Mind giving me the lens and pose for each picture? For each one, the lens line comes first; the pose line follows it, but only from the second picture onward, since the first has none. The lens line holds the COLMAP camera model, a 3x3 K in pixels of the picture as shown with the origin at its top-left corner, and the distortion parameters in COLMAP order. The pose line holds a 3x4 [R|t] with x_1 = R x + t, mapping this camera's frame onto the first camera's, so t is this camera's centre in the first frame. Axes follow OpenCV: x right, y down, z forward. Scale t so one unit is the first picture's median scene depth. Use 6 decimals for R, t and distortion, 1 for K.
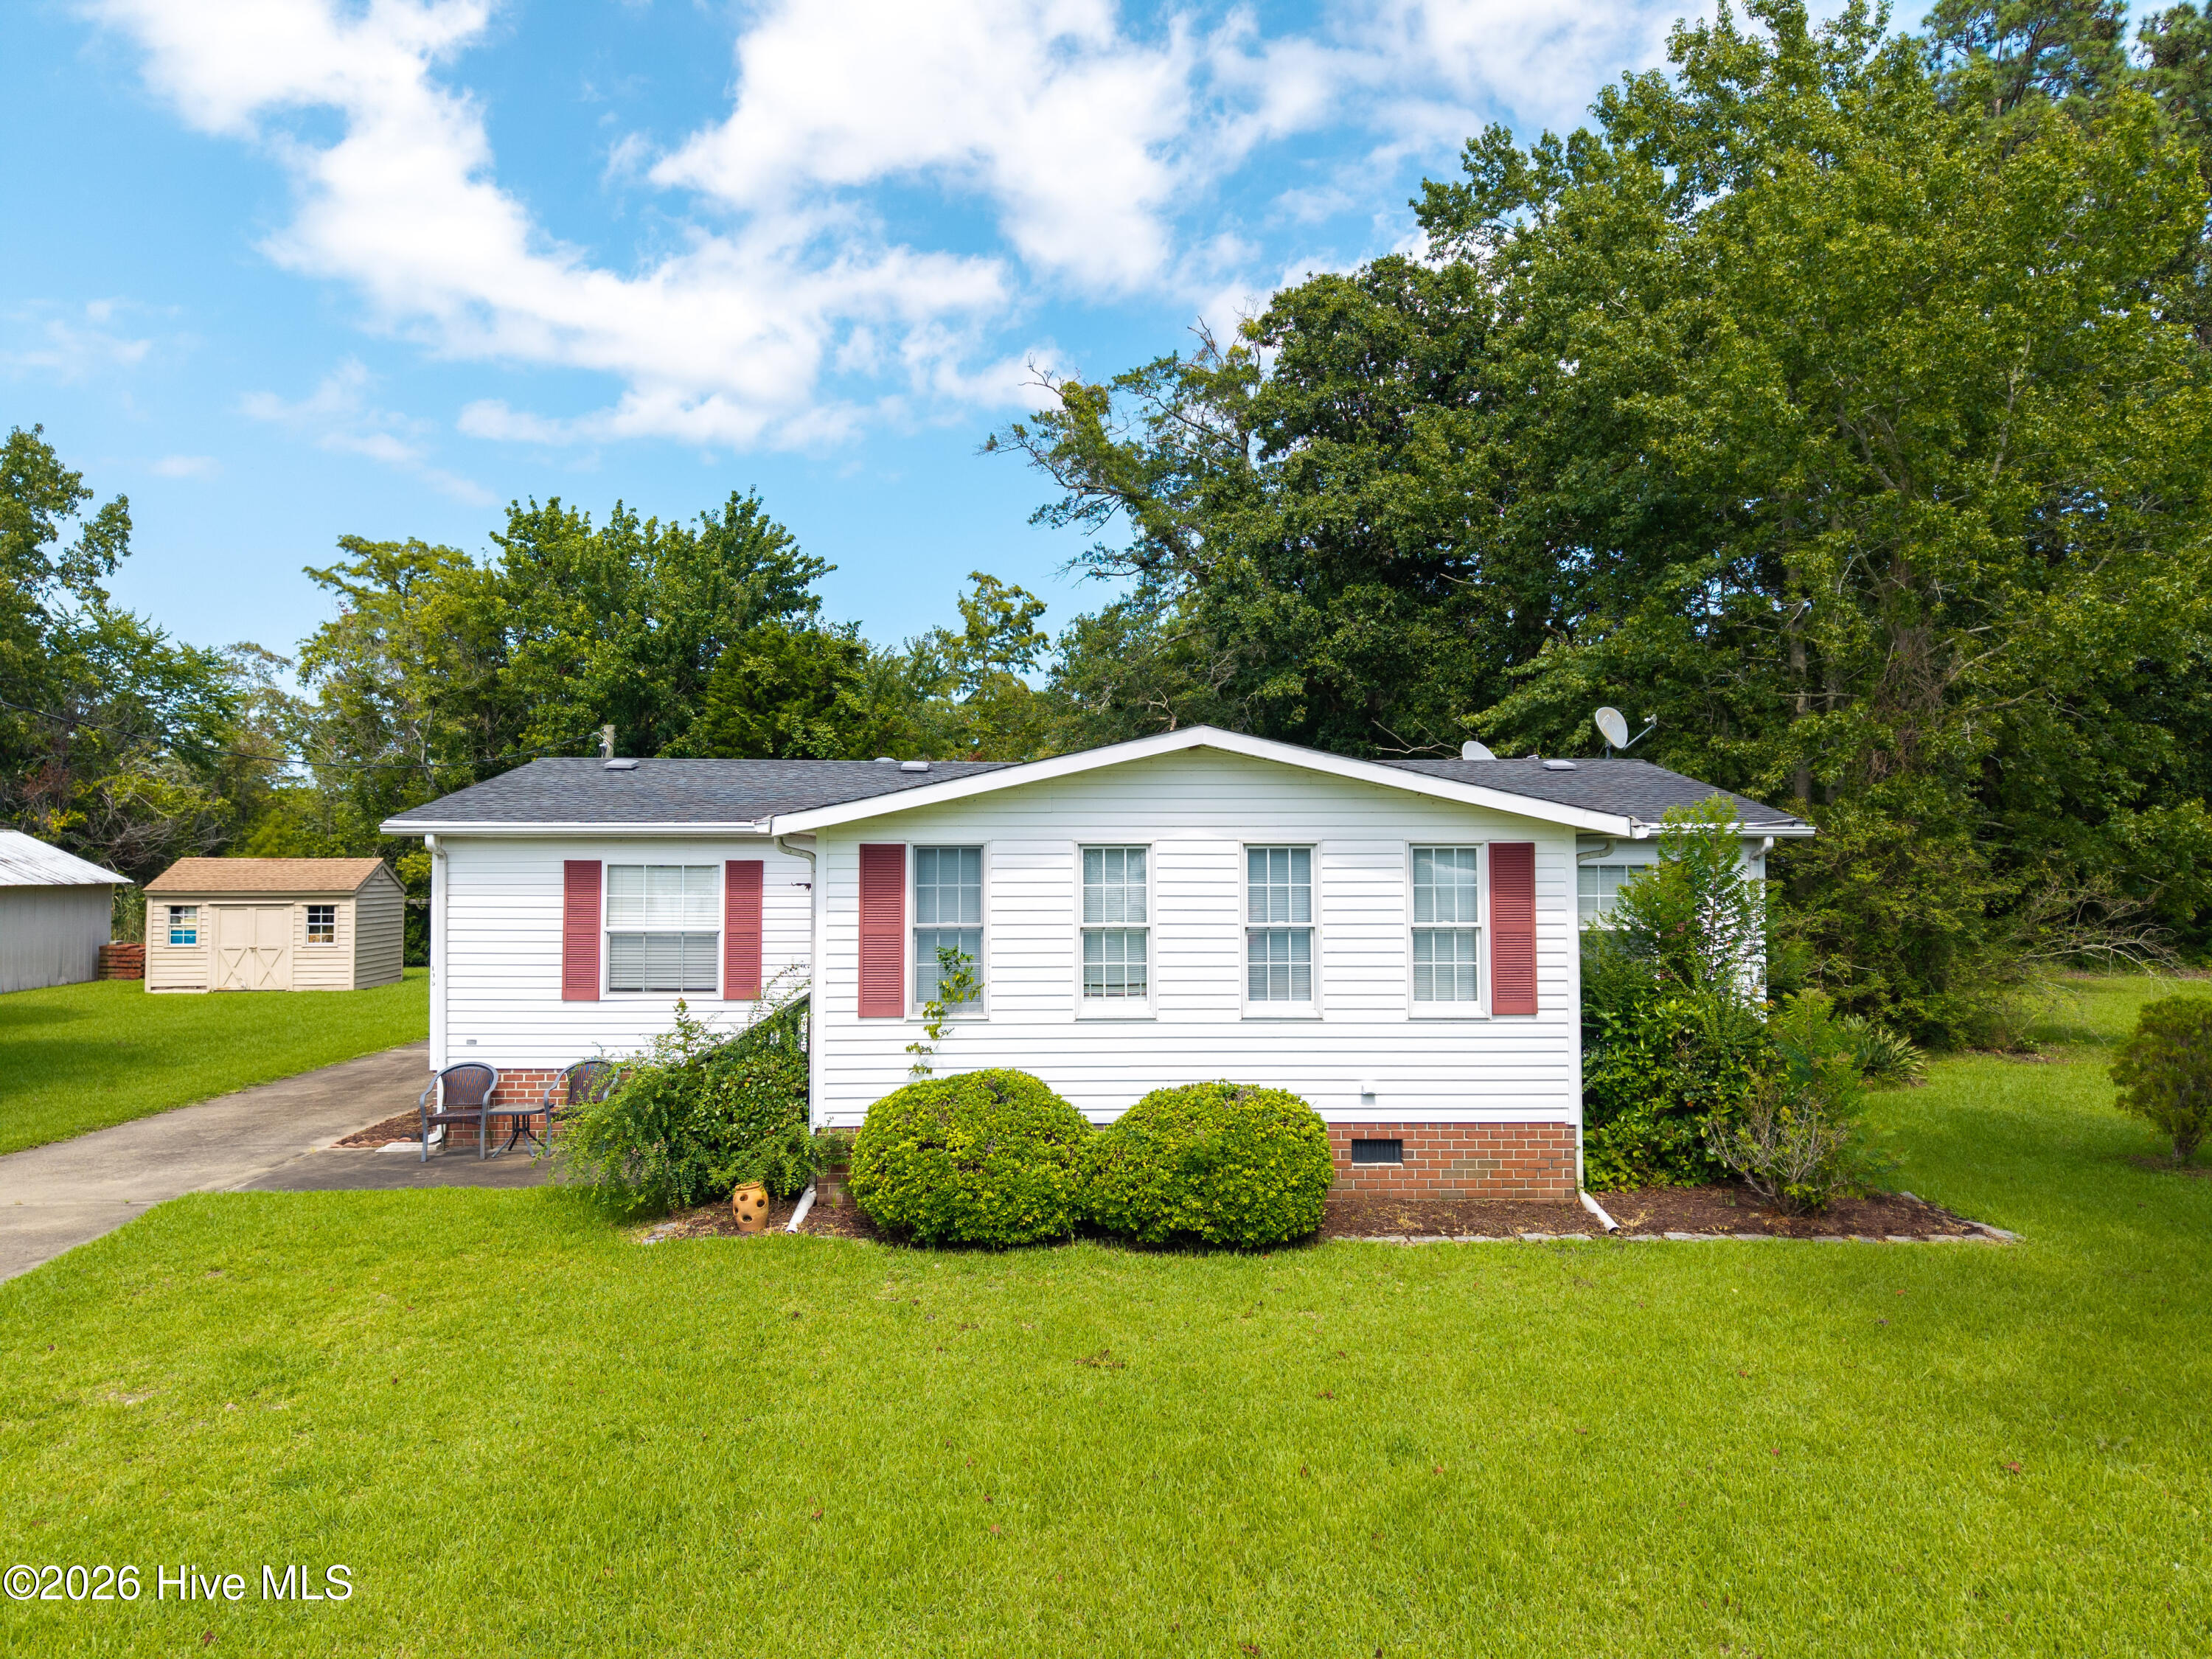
lens RADIAL K [[1474.3, 0, 1110.8], [0, 1474.3, 835.1], [0, 0, 1]] dist [0.054308, -0.072857]
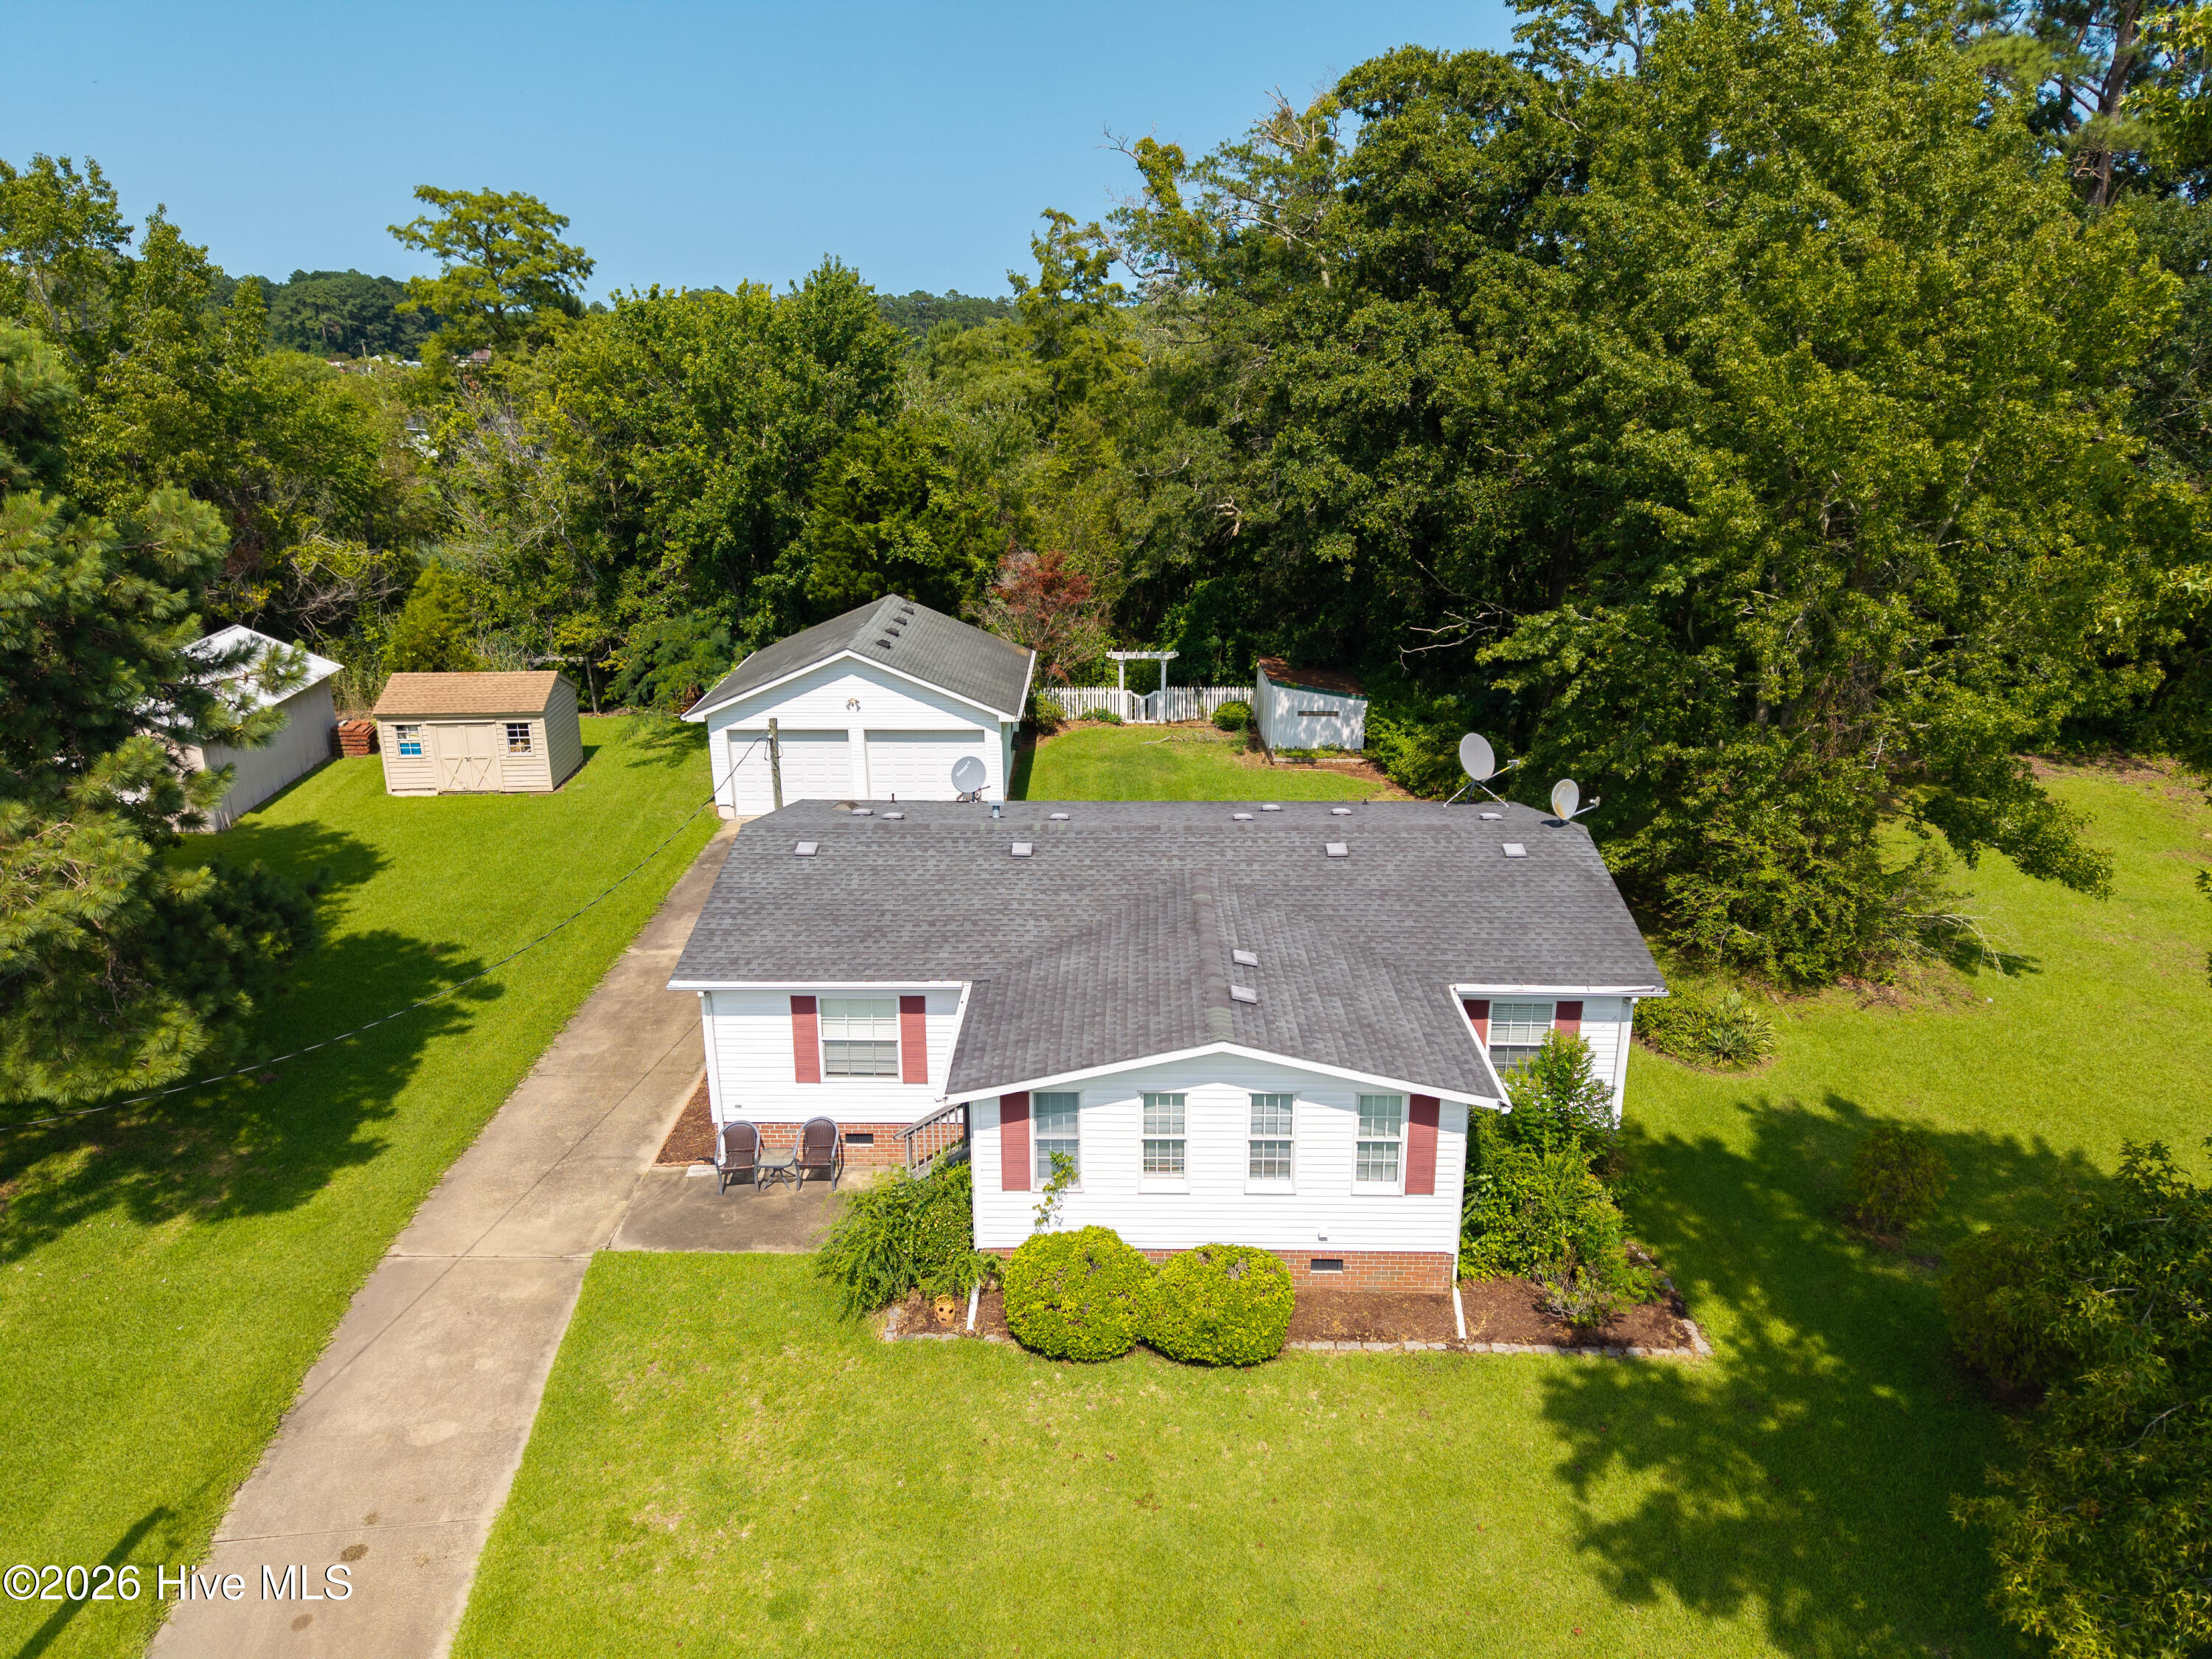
lens RADIAL K [[1474.3, 0, 1110.8], [0, 1474.3, 835.1], [0, 0, 1]] dist [0.054308, -0.072857]
pose [[0.998700, 0.014753, -0.048799, 0.010662], [0.002754, 0.940202, 0.340607, -0.463850], [0.050906, -0.340298, 0.938938, -0.216877]]
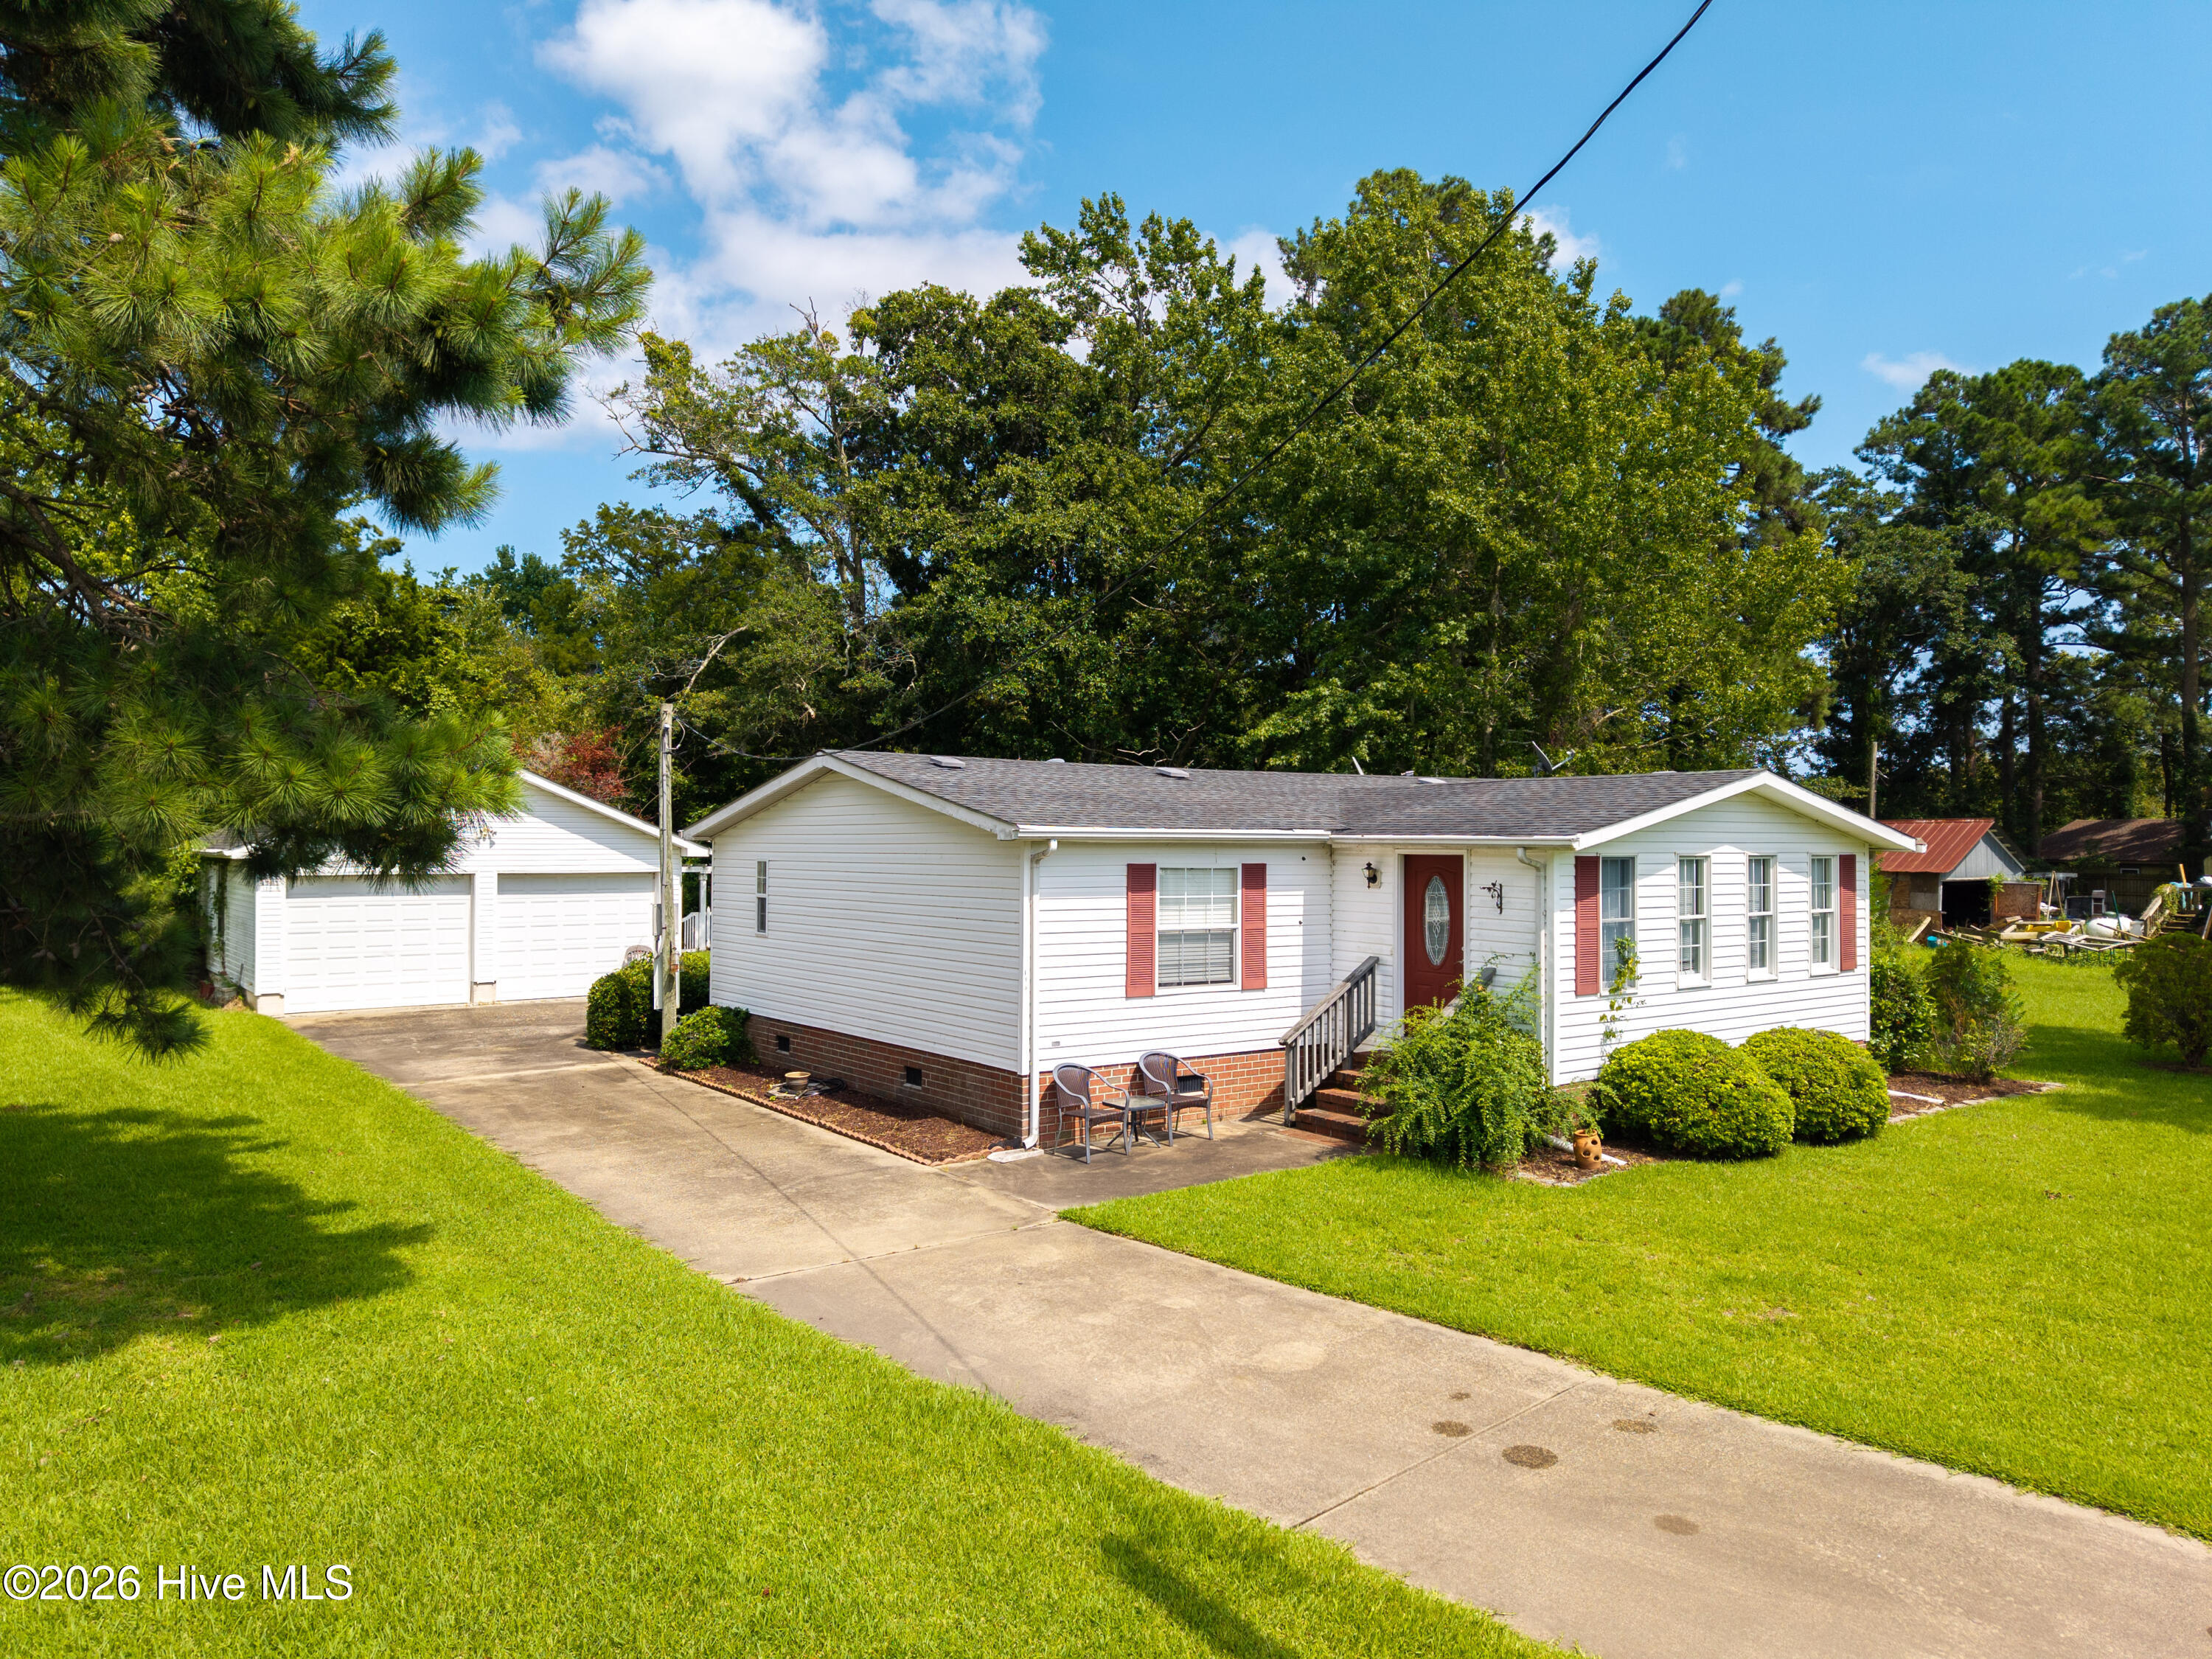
lens RADIAL K [[1471.5, 0, 1107.5], [0, 1471.5, 861.9], [0, 0, 1]] dist [0.054948, -0.072234]
pose [[0.824743, -0.000849, 0.565507, -0.716028], [-0.019439, 0.999365, 0.029850, -0.010957], [-0.565173, -0.035611, 0.824203, 0.117519]]
